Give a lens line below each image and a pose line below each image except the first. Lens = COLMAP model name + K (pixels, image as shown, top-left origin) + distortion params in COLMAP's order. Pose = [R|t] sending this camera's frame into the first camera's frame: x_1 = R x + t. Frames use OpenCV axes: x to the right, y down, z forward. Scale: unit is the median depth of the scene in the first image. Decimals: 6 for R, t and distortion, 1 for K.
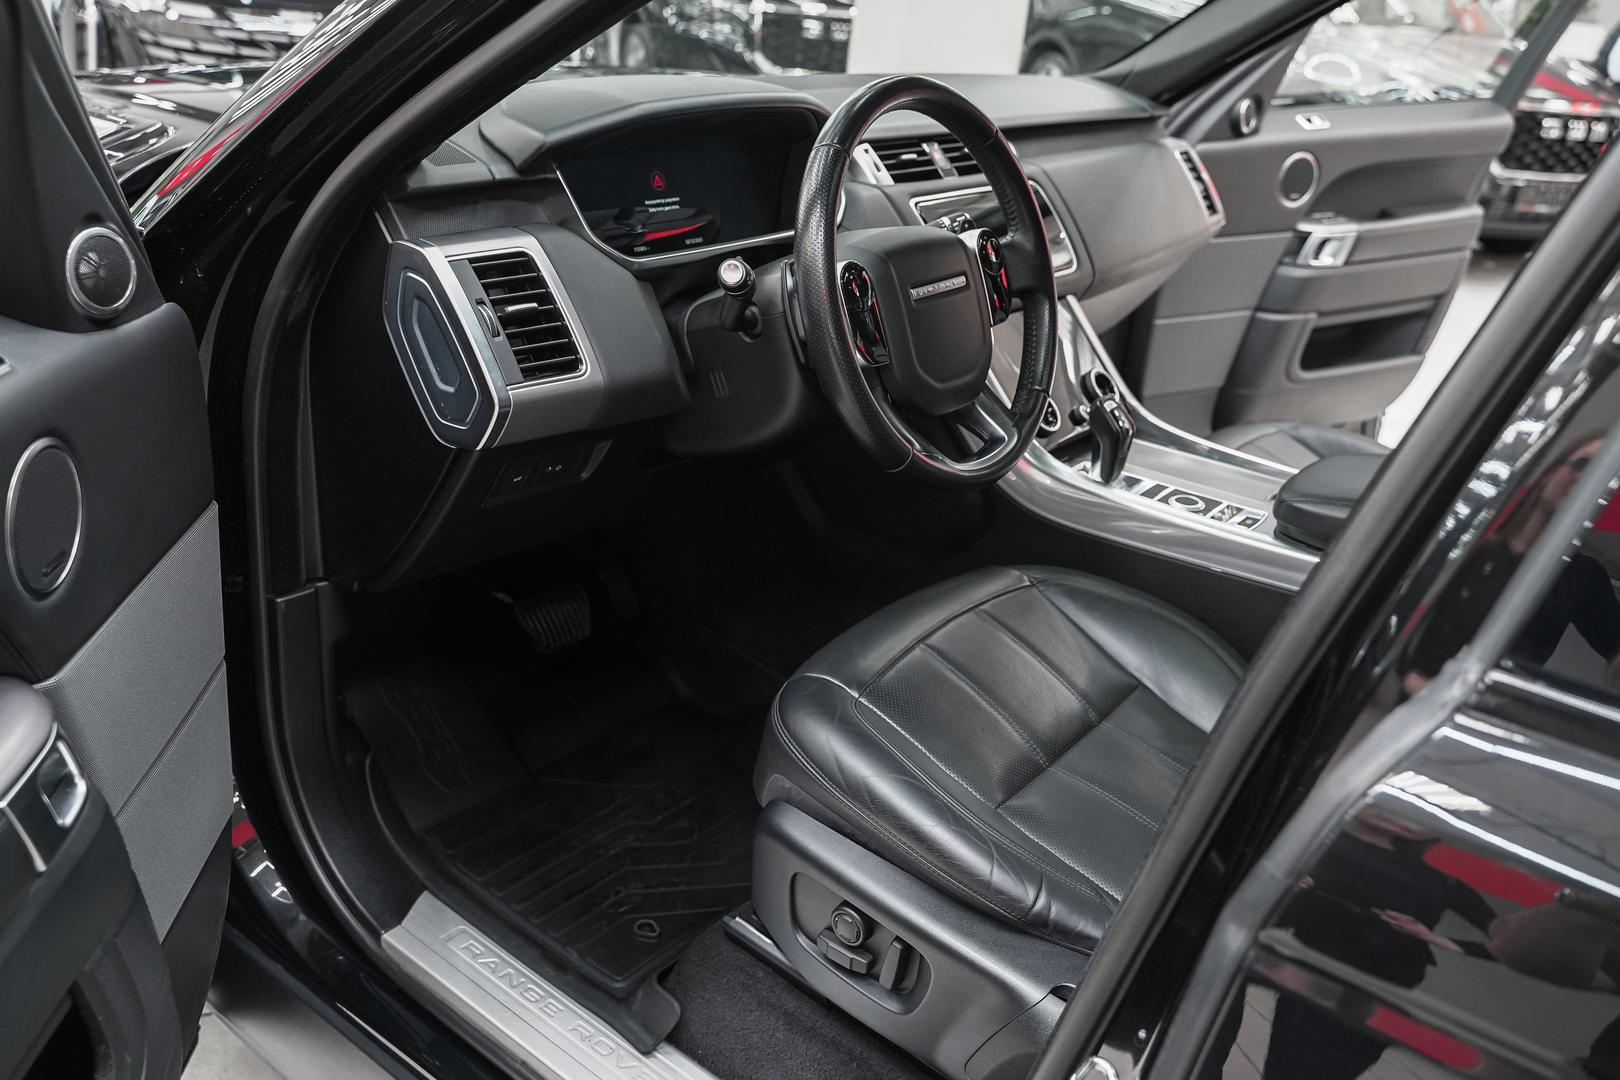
lens RADIAL K [[1251.0, 0, 810.0], [0, 1251.0, 540.0], [0, 0, 1]] dist [-0.002965, 0.002897]
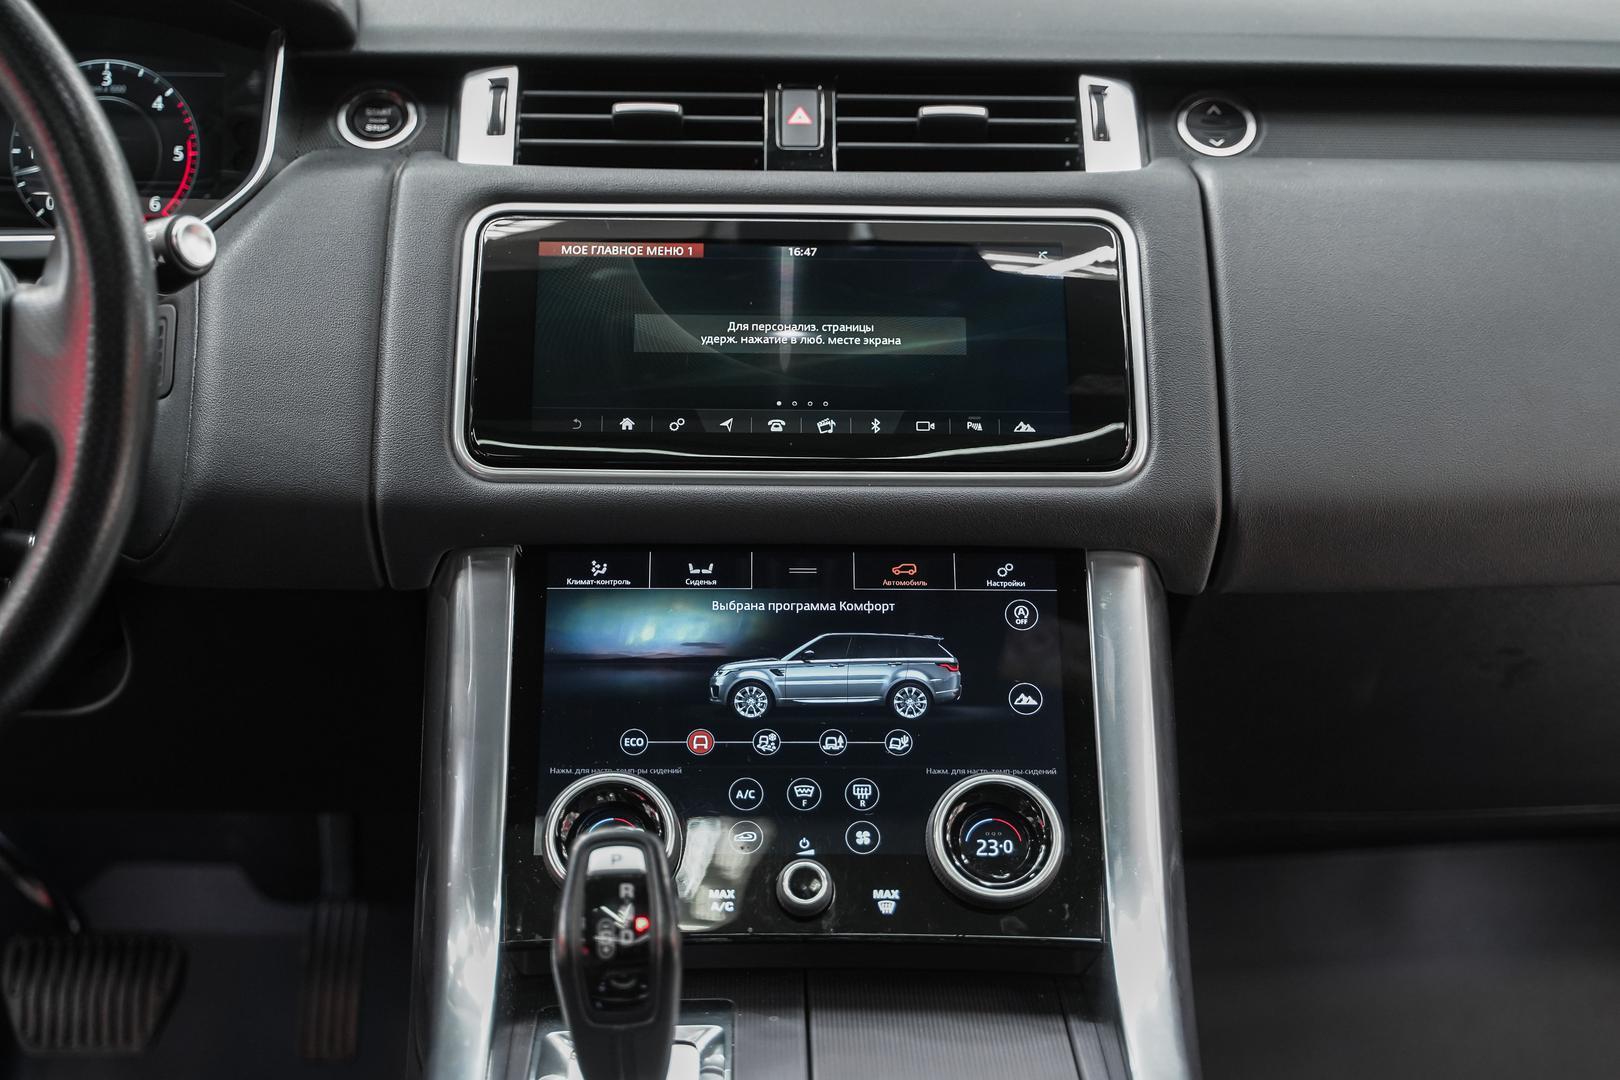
lens RADIAL K [[2339.8, 0, 845.3], [0, 2339.8, 539.5], [0, 0, 1]] dist [-0.000202, 0.048372]
pose [[0.679886, 0.175184, -0.712085, 0.929288], [-0.284631, 0.957958, -0.036087, -0.239518], [0.675826, 0.227216, 0.701165, 0.792216]]
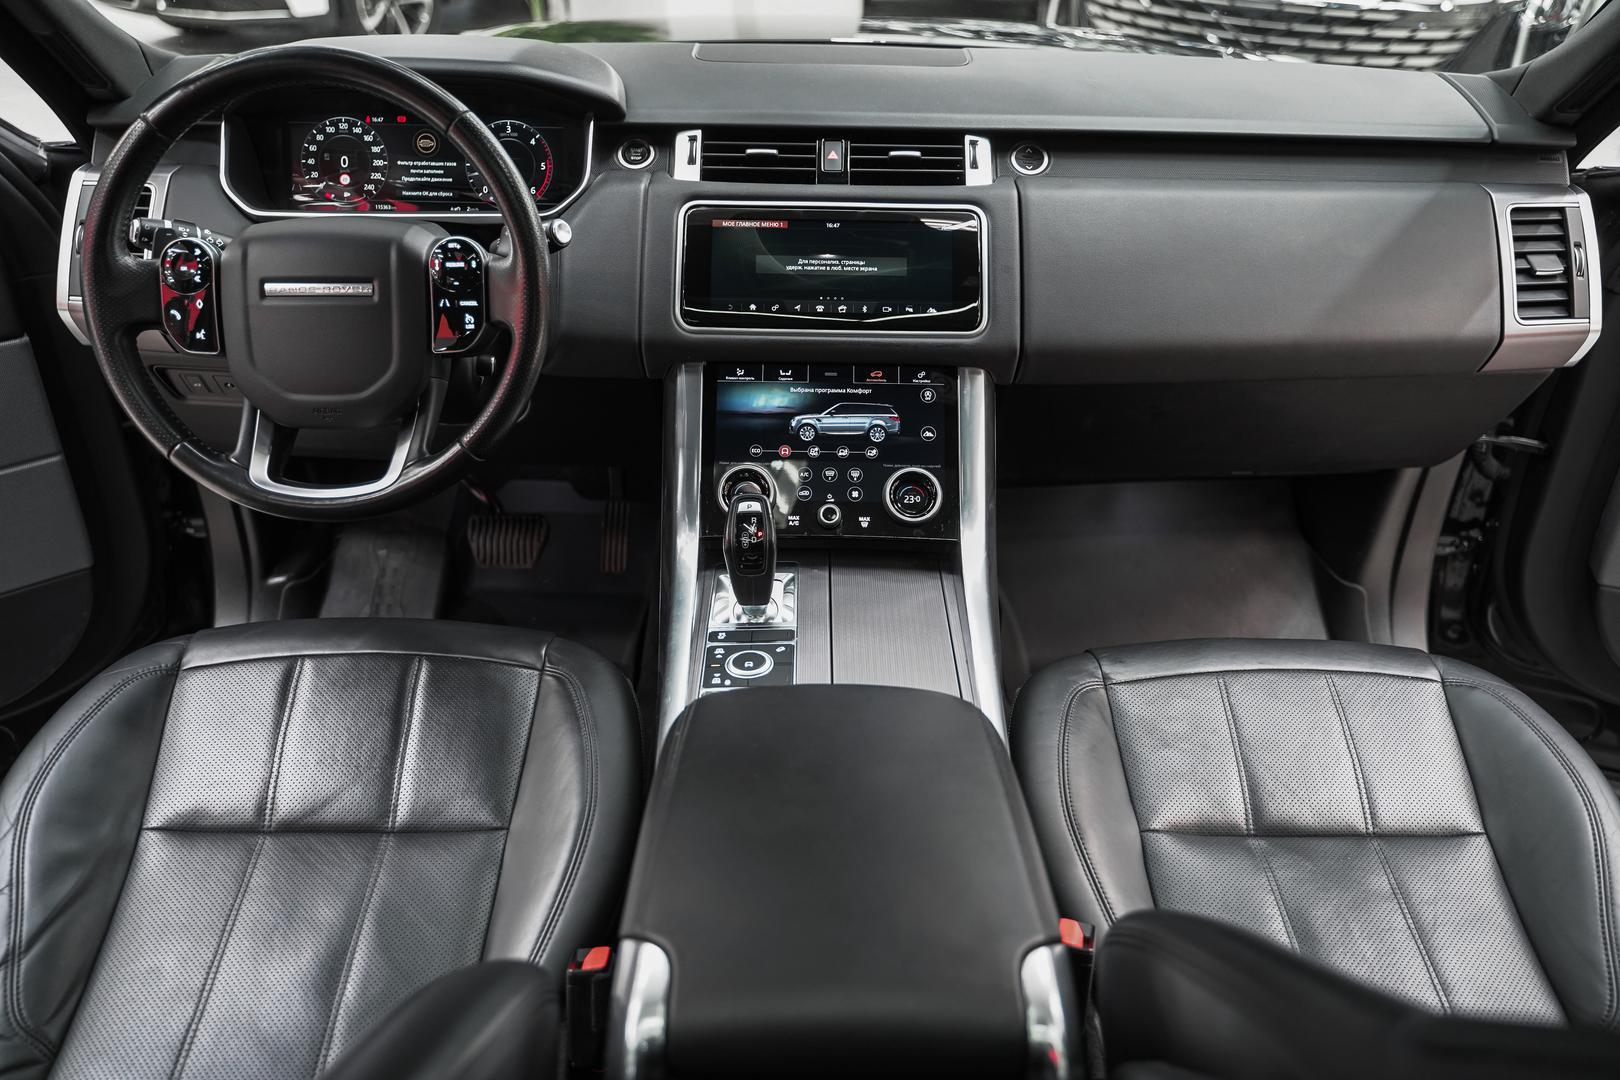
lens RADIAL K [[1251.0, 0, 810.0], [0, 1251.0, 540.0], [0, 0, 1]] dist [-0.002965, 0.002897]
pose [[0.650276, 0.331409, -0.683600, 1.059378], [-0.296557, 0.939176, 0.173212, -0.306360], [0.699425, 0.090091, 0.709005, 0.642551]]
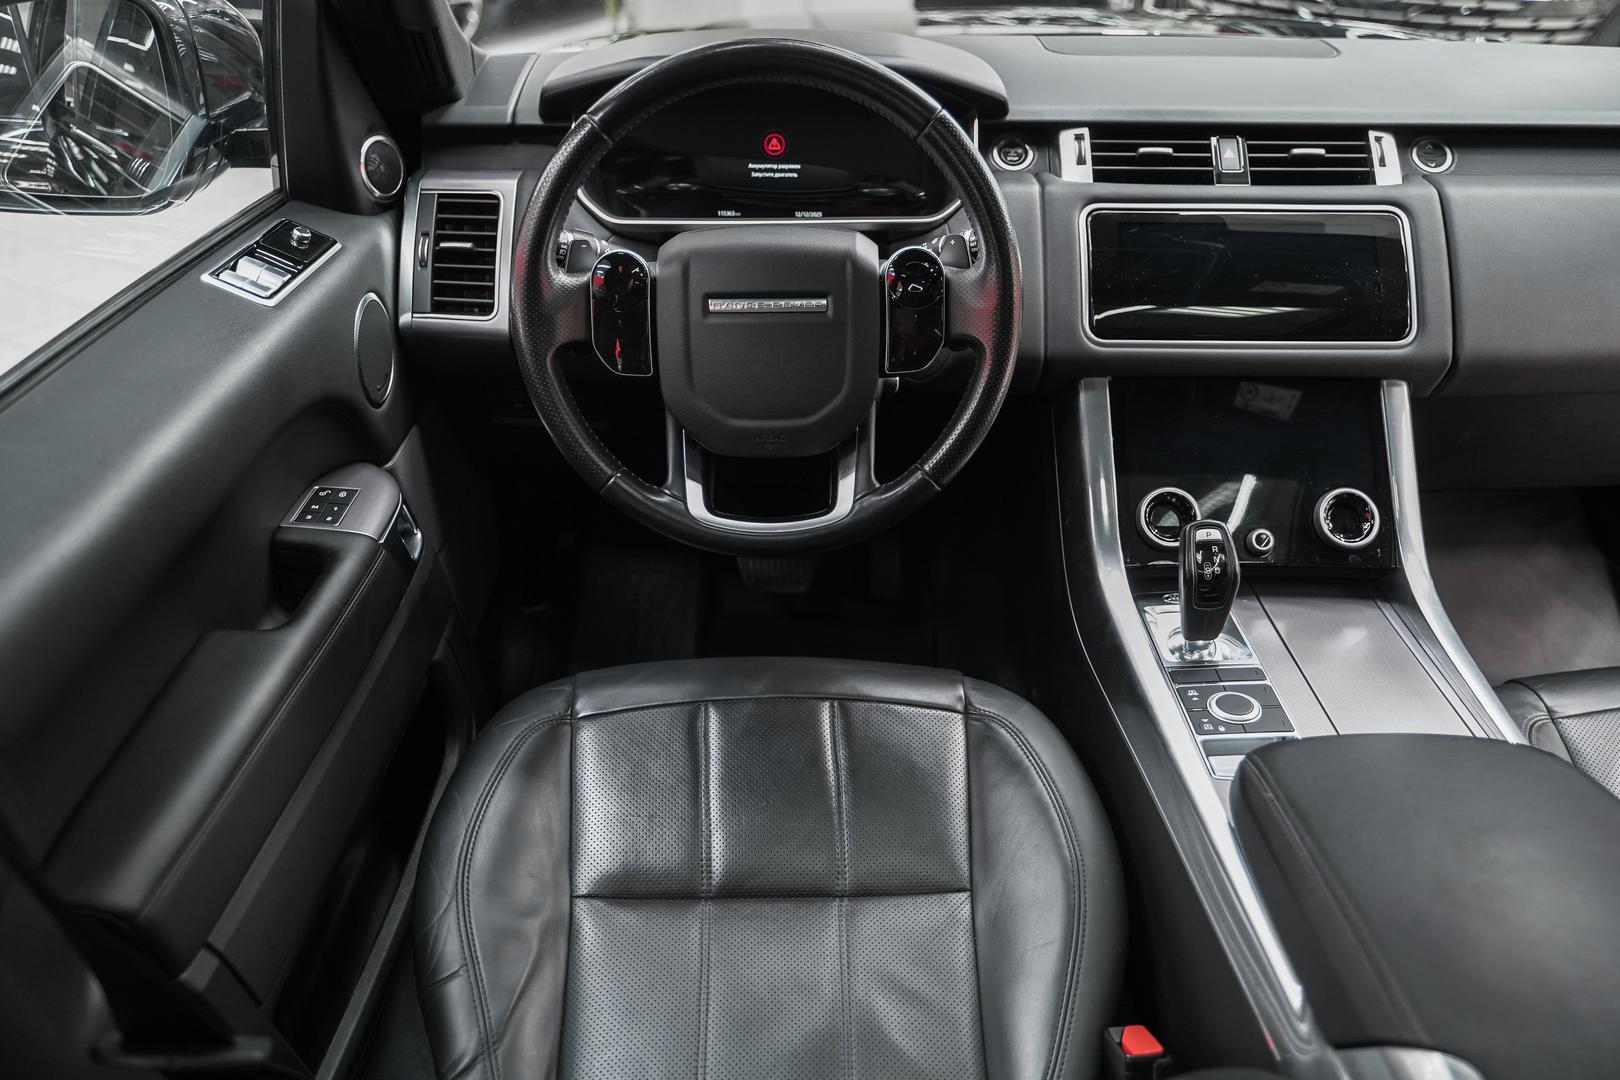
lens RADIAL K [[1251.0, 0, 810.0], [0, 1251.0, 540.0], [0, 0, 1]] dist [-0.002965, 0.002897]
pose [[0.660642, 0.324555, -0.676917, 0.760582], [-0.286549, 0.942461, 0.172213, -0.212881], [0.693860, 0.080199, 0.715630, 0.445226]]
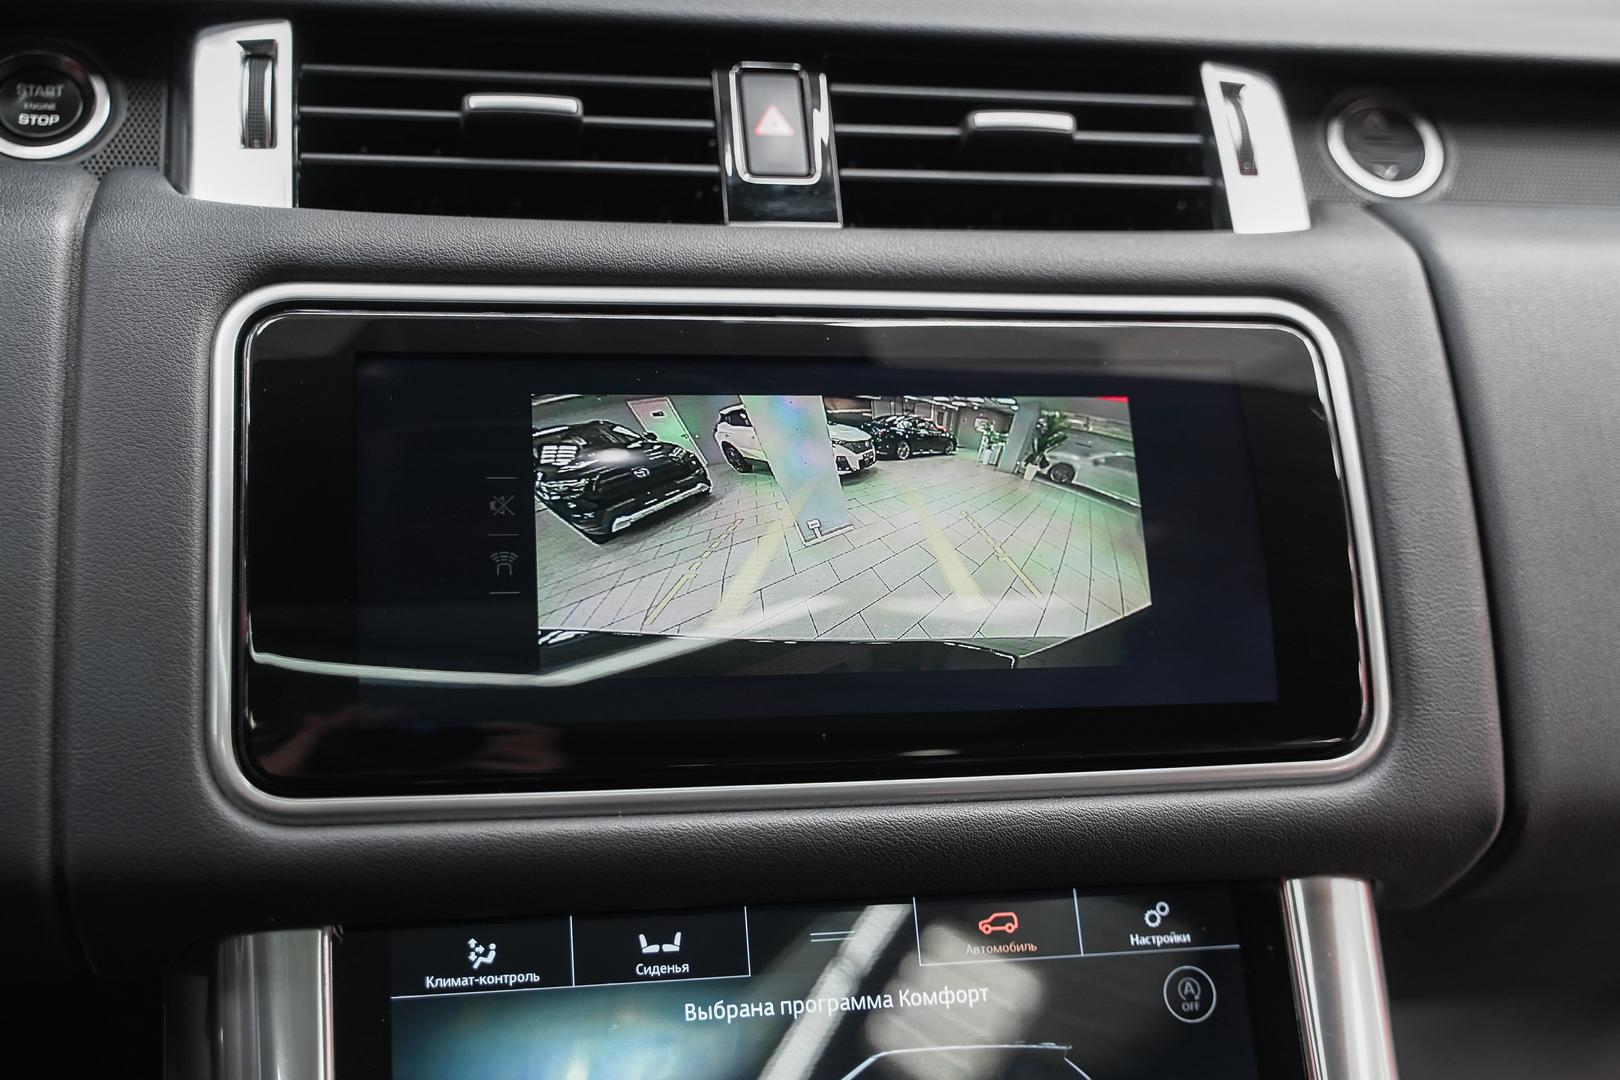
lens RADIAL K [[1970.5, 0, 810.0], [0, 1970.5, 540.0], [0, 0, 1]] dist [0.004293, -0.032336]
pose [[0.794382, 0.241345, -0.557413, 0.478093], [-0.280507, 0.959722, 0.015778, -0.353019], [0.538770, 0.143824, 0.830085, 1.043443]]
